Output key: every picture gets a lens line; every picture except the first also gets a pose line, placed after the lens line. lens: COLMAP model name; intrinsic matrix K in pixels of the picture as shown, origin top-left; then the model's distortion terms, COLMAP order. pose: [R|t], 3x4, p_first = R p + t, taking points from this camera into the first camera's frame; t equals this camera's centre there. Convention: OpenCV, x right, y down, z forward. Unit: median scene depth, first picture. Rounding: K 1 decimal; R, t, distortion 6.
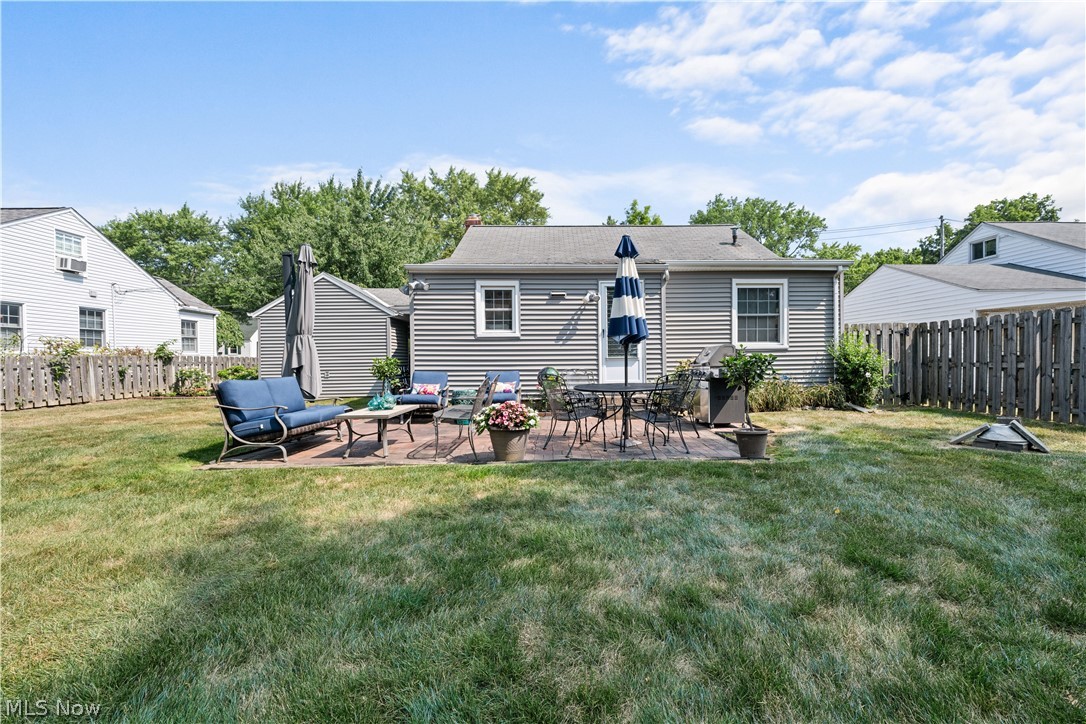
lens RADIAL K [[426.9, 0, 562.0], [0, 426.9, 376.9], [0, 0, 1]] dist [-0.000288, 0.000089]
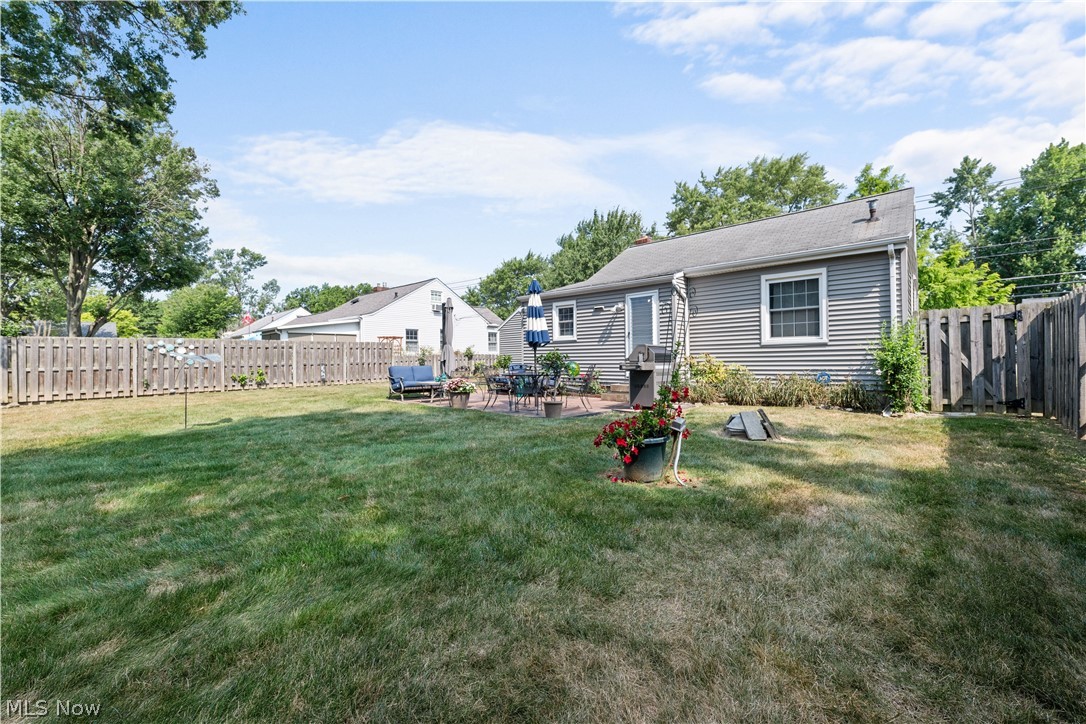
lens RADIAL K [[426.9, 0, 550.5], [0, 426.9, 357.7], [0, 0, 1]] dist [-0.000288, 0.000089]
pose [[0.736319, -0.002457, -0.676630, 0.710051], [-0.020331, 0.999462, -0.025754, 0.001444], [0.676329, 0.032720, 0.735873, -0.078604]]
